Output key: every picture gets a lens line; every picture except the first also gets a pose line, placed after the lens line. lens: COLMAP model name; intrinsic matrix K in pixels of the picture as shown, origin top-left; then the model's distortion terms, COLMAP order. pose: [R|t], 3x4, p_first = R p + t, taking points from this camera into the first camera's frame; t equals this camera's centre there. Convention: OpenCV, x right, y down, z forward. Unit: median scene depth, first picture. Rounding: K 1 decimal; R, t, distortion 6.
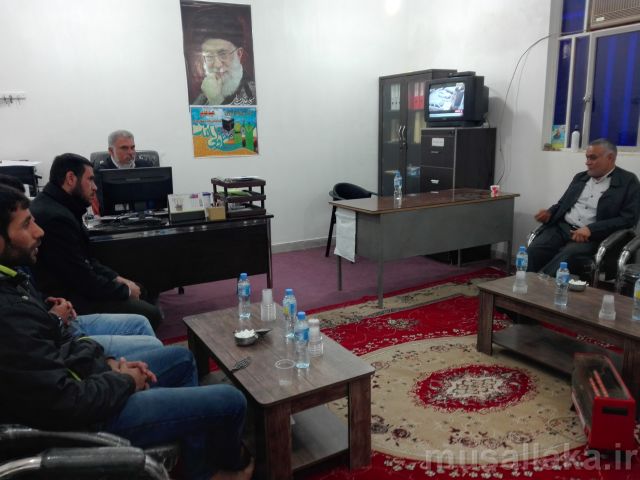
lens RADIAL K [[518.4, 0, 321.4], [0, 518.4, 242.6], [0, 0, 1]] dist [0.037778, -0.091624]
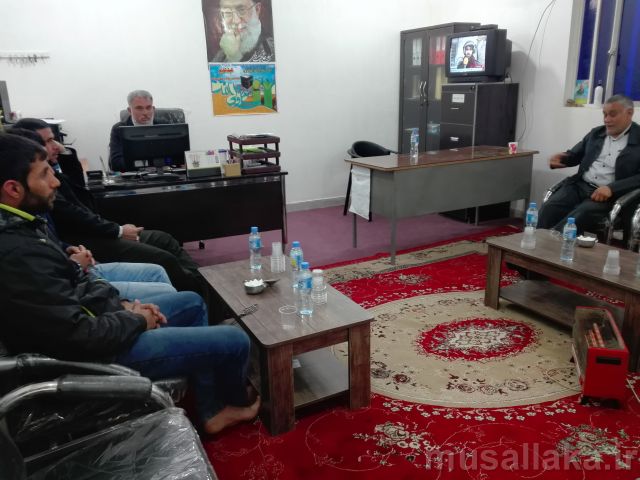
lens RADIAL K [[518.4, 0, 319.5], [0, 518.4, 242.8], [0, 0, 1]] dist [0.037778, -0.091624]
pose [[0.998449, 0.009060, -0.054931, 0.028327], [-0.004957, 0.997218, 0.074370, 0.010665], [0.055452, -0.073982, 0.995717, -0.021606]]
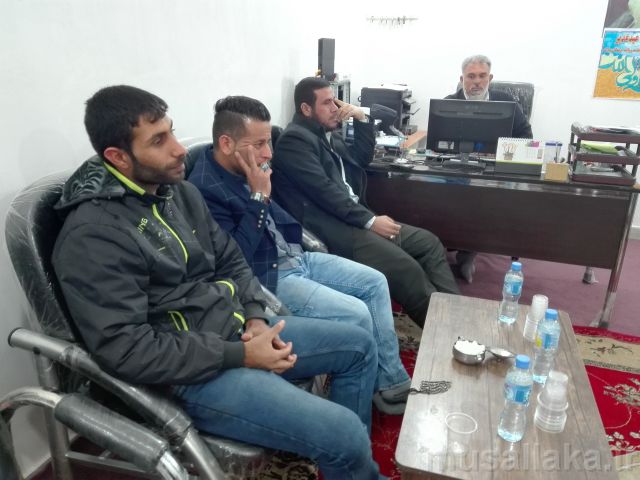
lens RADIAL K [[518.4, 0, 317.2], [0, 518.4, 241.9], [0, 0, 1]] dist [0.037778, -0.091624]
pose [[0.674612, 0.272898, -0.685875, 0.106442], [-0.192069, 0.962043, 0.193865, -0.039091], [0.712747, 0.000951, 0.701421, 0.240131]]
